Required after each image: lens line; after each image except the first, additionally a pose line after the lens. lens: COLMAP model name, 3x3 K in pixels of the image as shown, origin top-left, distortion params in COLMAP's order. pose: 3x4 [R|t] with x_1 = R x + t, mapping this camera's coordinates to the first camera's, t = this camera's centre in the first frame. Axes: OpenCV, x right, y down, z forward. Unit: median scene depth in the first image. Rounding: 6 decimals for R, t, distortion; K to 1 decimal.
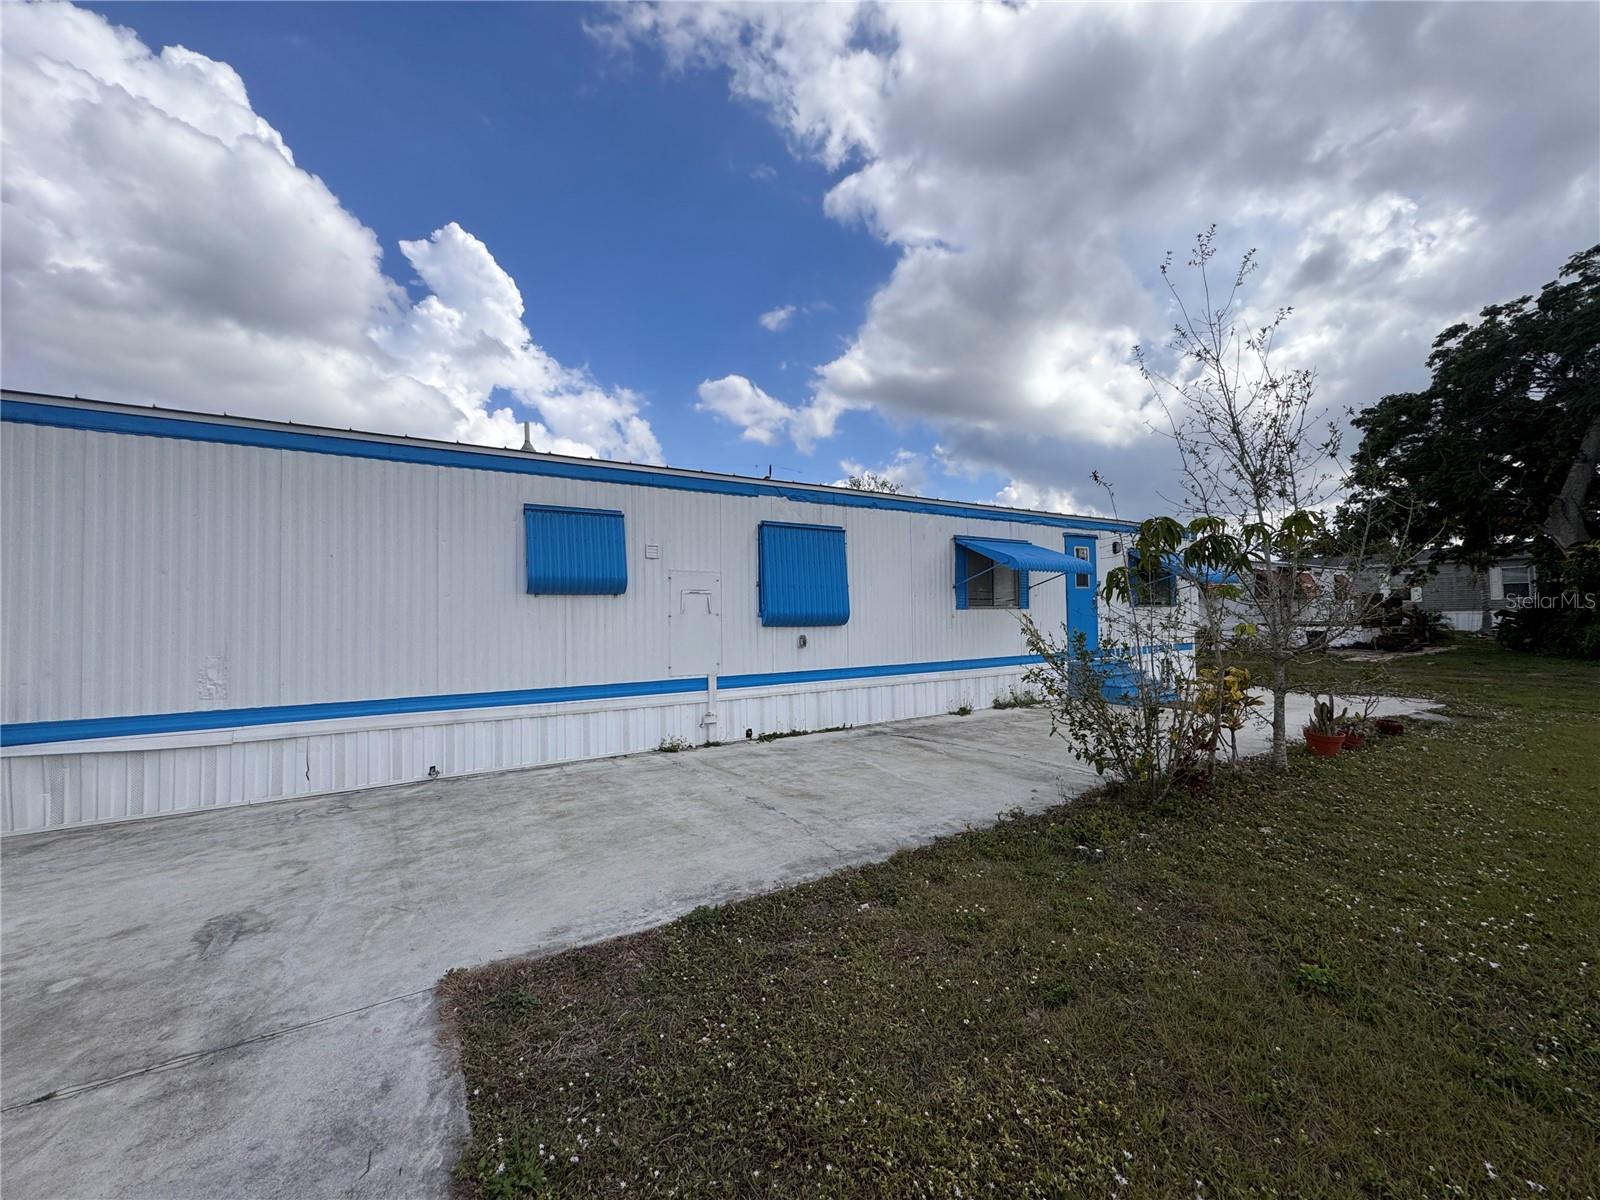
lens RADIAL K [[639.1, 0, 791.8], [0, 639.1, 593.7], [0, 0, 1]] dist [-0.003070, 0.000710]
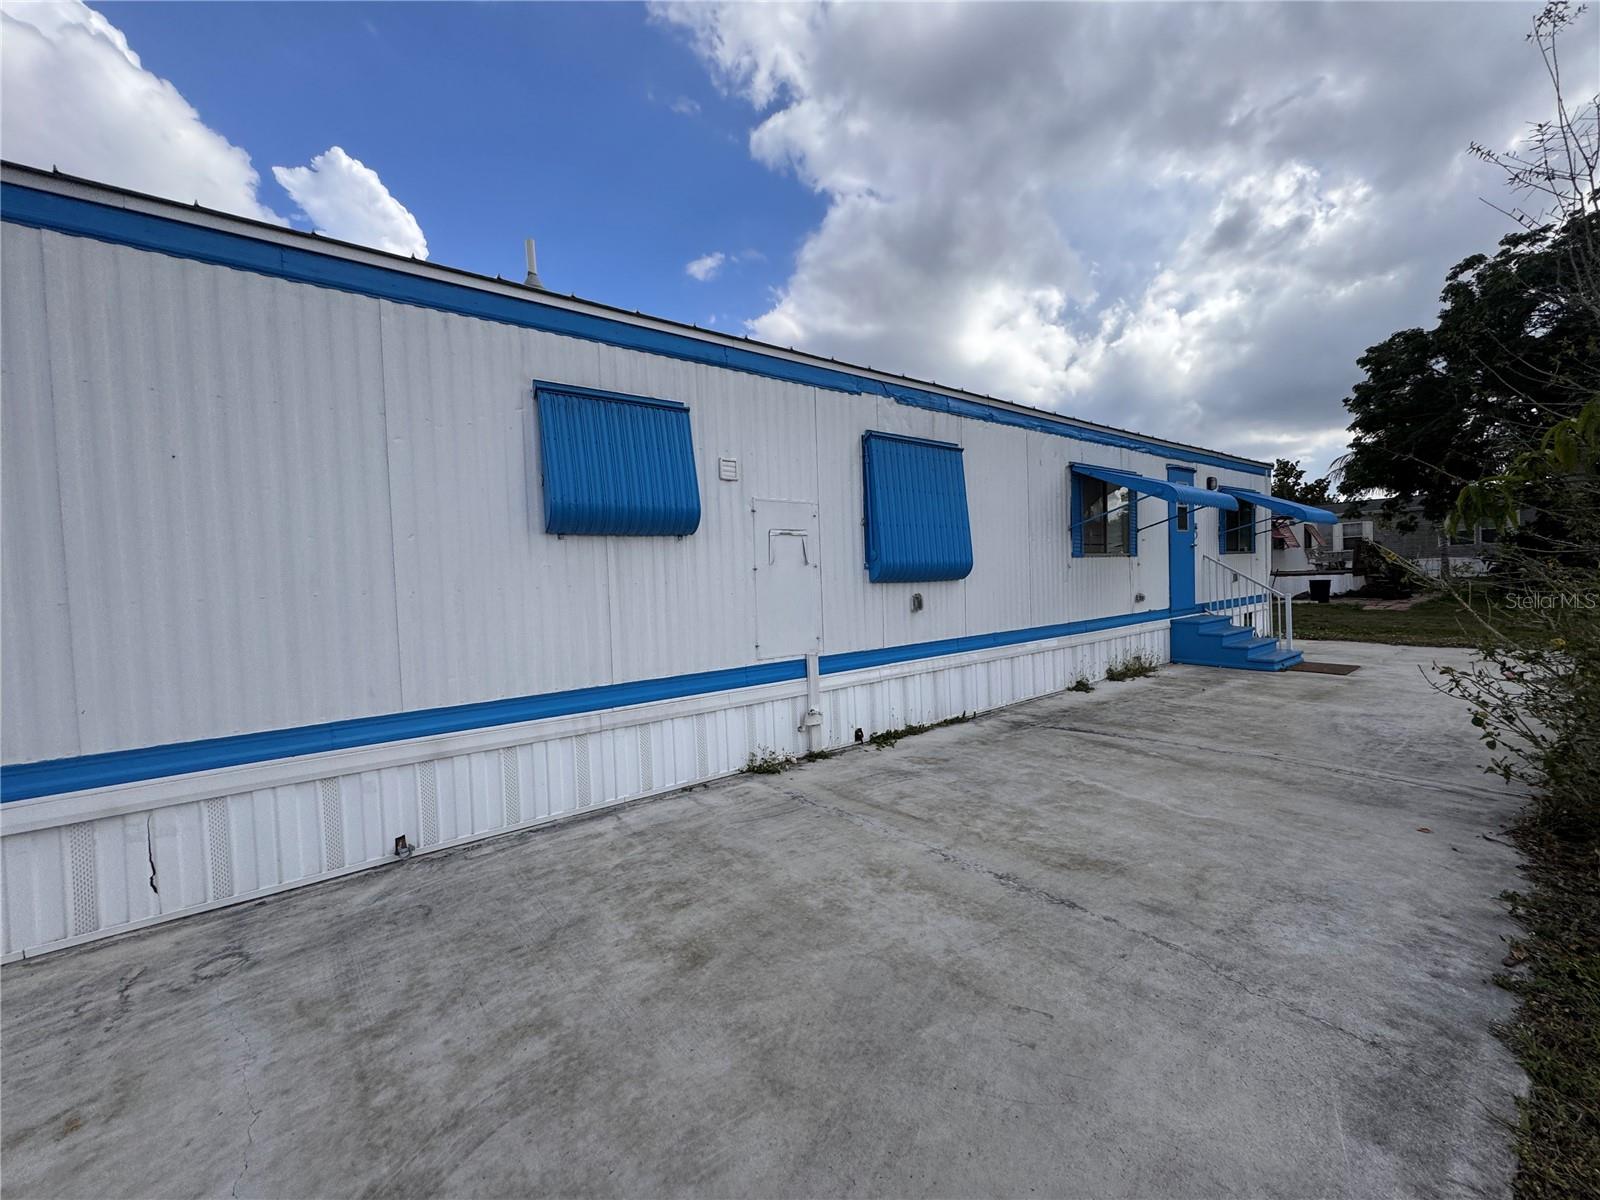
lens RADIAL K [[639.1, 0, 792.8], [0, 639.1, 596.4], [0, 0, 1]] dist [-0.003070, 0.000710]
pose [[0.994359, -0.022439, 0.103666, -0.190637], [0.015606, 0.997680, 0.066261, 0.017475], [-0.104913, -0.064269, 0.992403, 0.292255]]
